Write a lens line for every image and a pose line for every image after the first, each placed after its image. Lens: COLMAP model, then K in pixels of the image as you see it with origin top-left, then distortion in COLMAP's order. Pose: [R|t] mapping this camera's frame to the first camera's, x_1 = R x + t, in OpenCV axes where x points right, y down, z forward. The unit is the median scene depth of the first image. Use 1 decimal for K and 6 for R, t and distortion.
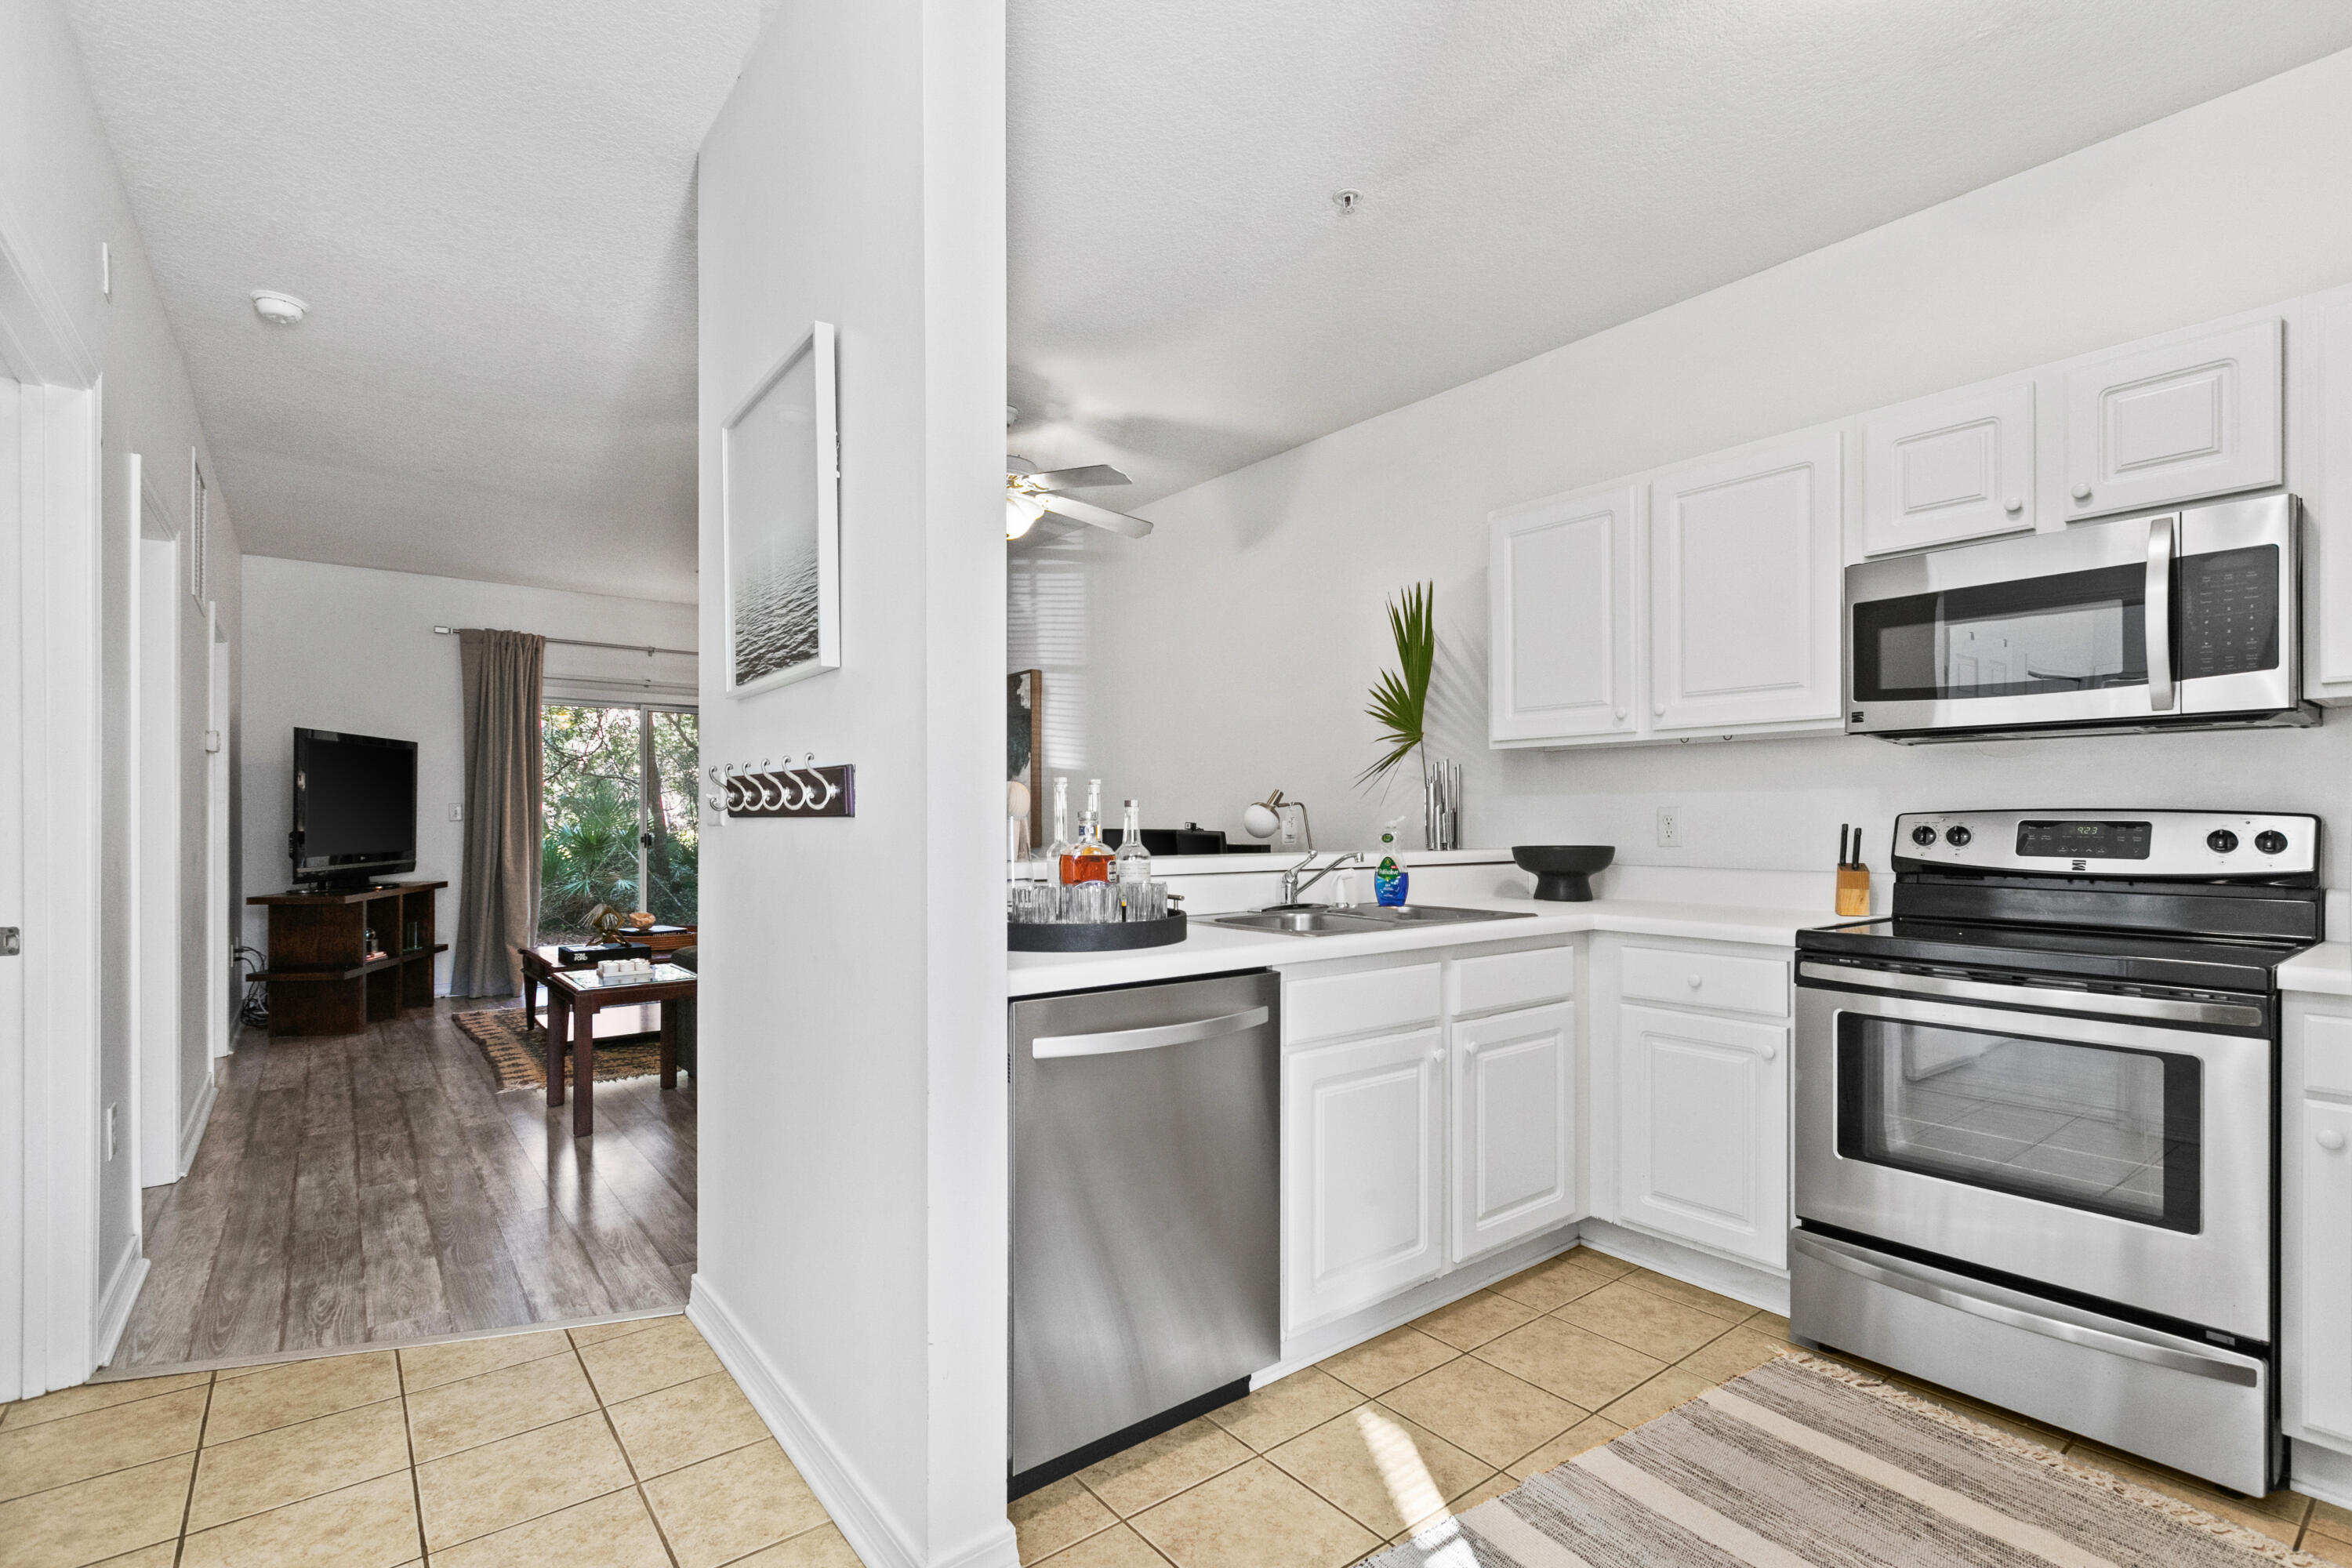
lens RADIAL K [[1094.6, 0, 1198.6], [0, 1094.6, 823.2], [0, 0, 1]] dist [0.002612, 0.000524]
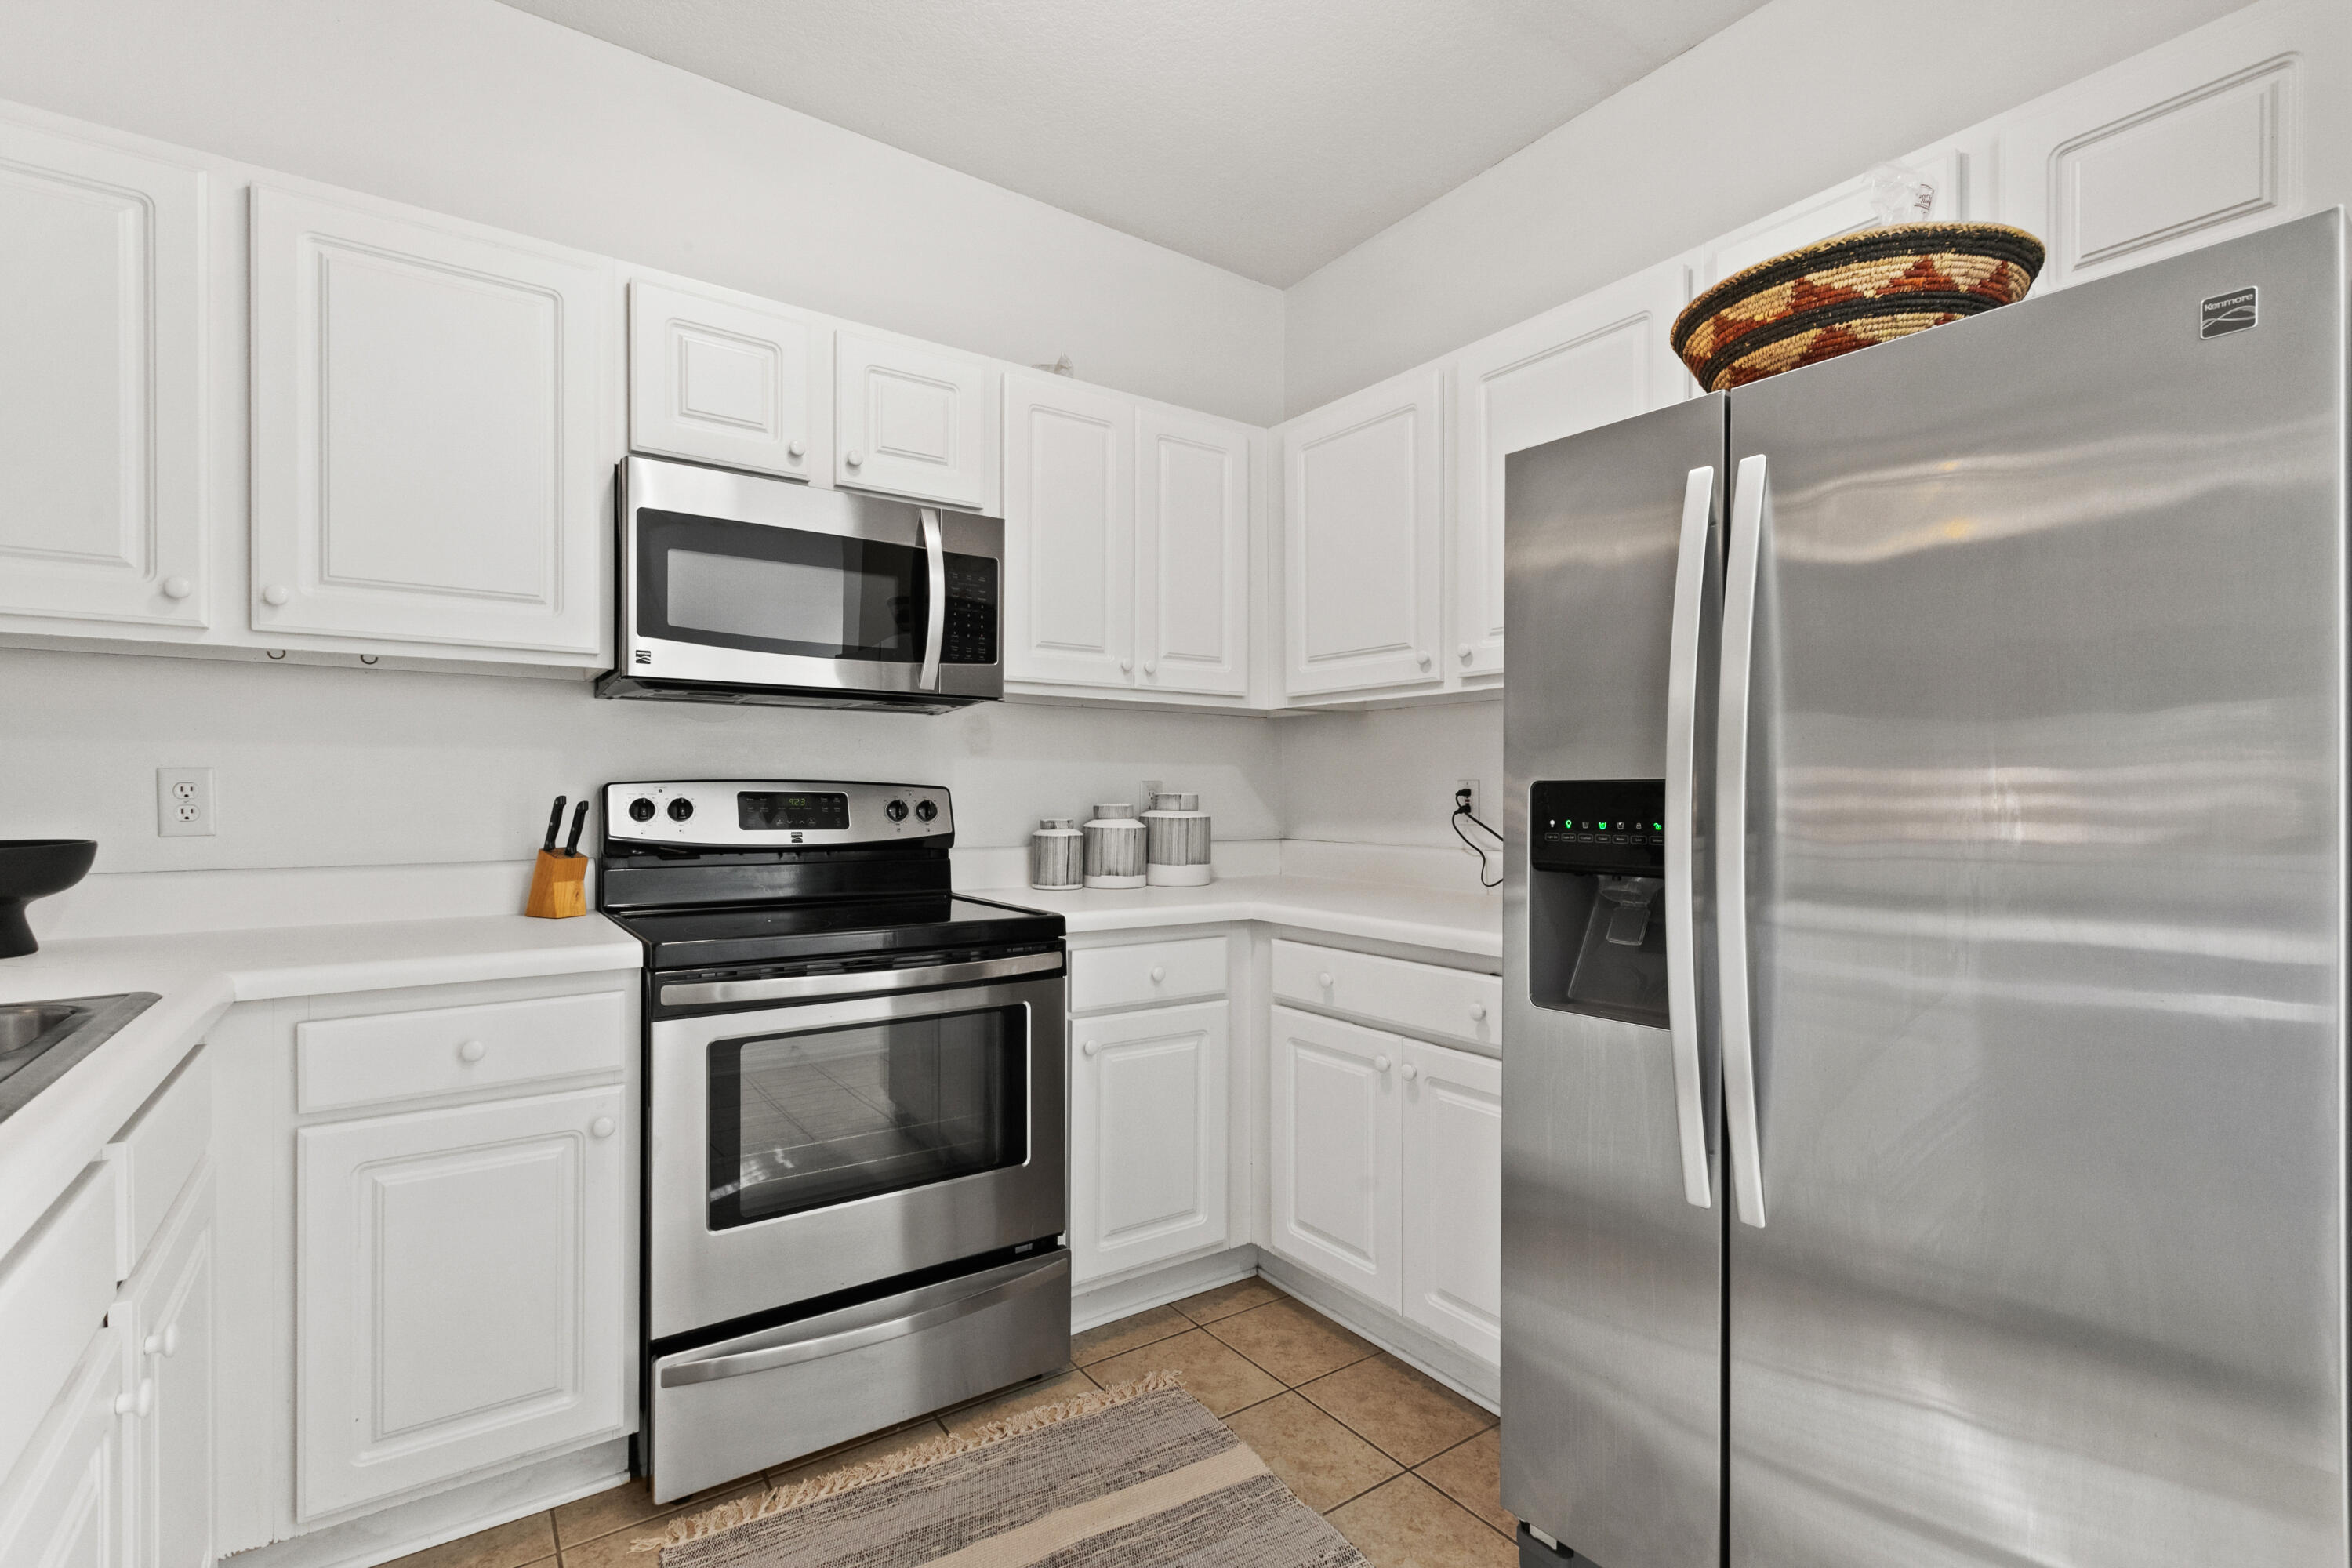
lens RADIAL K [[1063.8, 0, 1180.9], [0, 1063.8, 802.9], [0, 0, 1]] dist [0.001357, 0.000165]
pose [[0.064958, -0.006552, 0.997866, -0.053726], [0.000181, 0.999979, 0.006555, 0.000564], [-0.997888, -0.000245, 0.064958, 0.259971]]
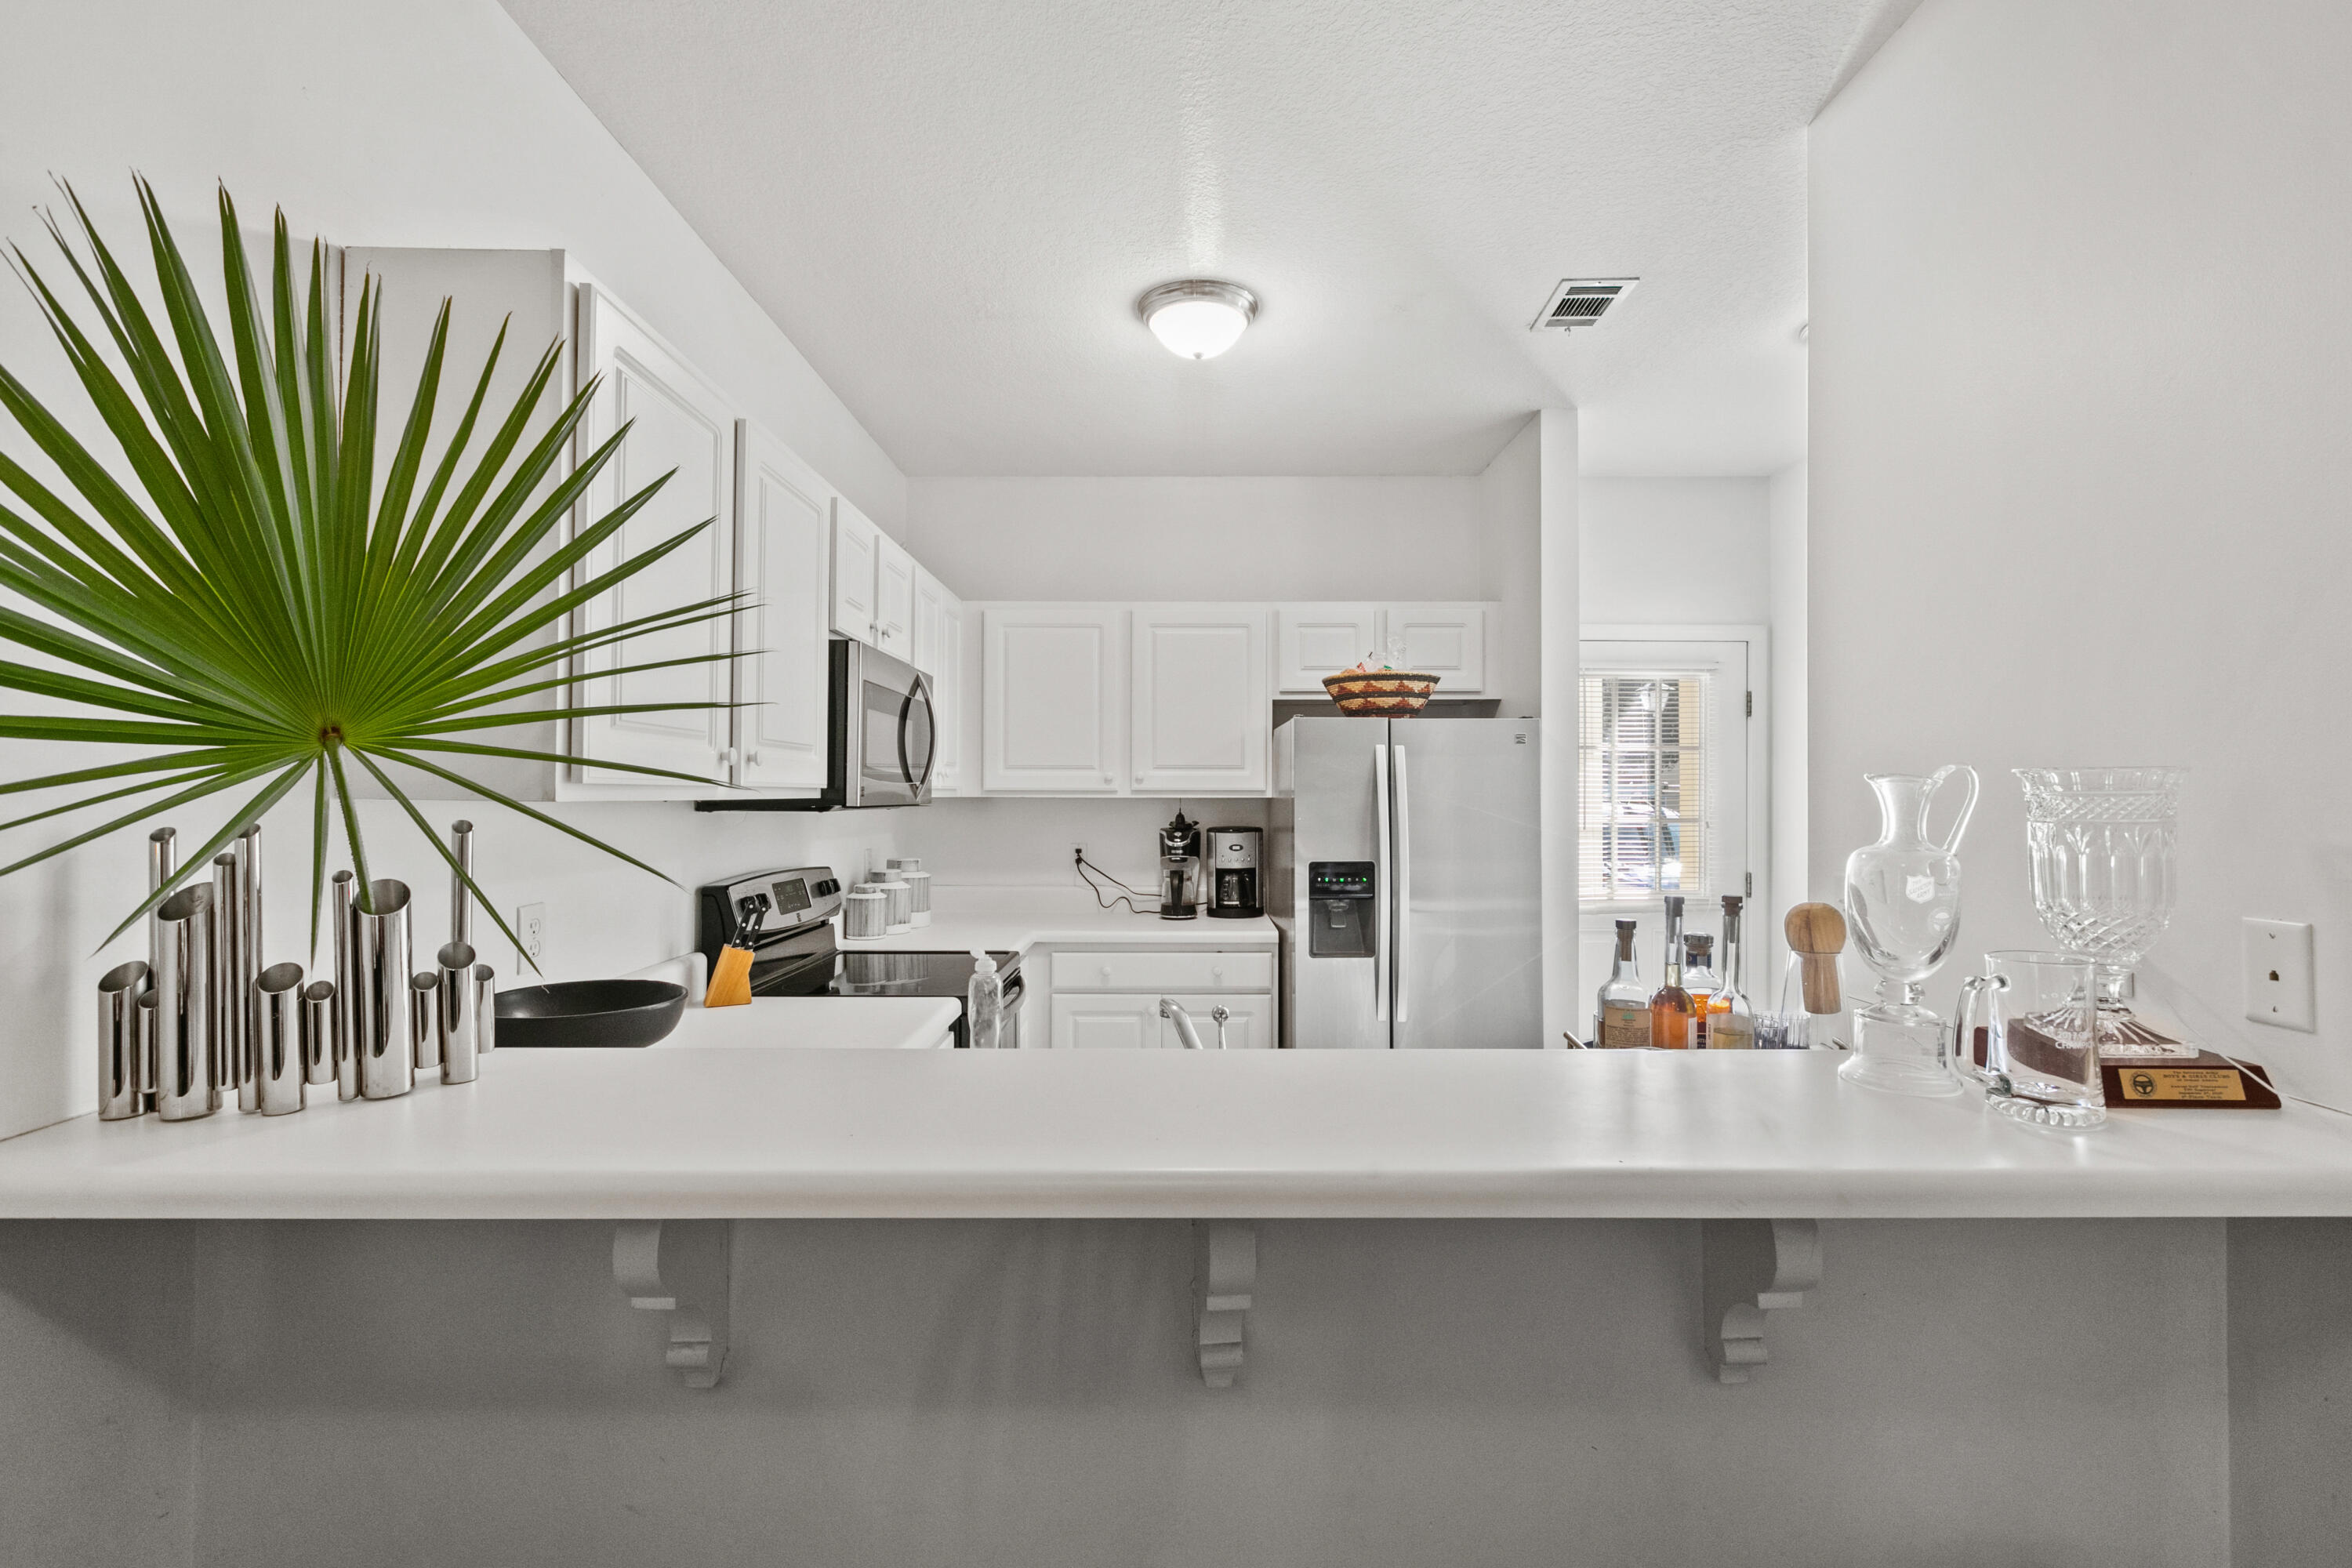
lens RADIAL K [[1068.9, 0, 1187.1], [0, 1068.9, 787.5], [0, 0, 1]] dist [0.000517, 0.000109]
pose [[-0.783886, 0.003819, 0.620893, -0.113802], [0.001178, 0.999988, -0.004663, -0.042813], [-0.620903, -0.002924, -0.783882, 0.721097]]
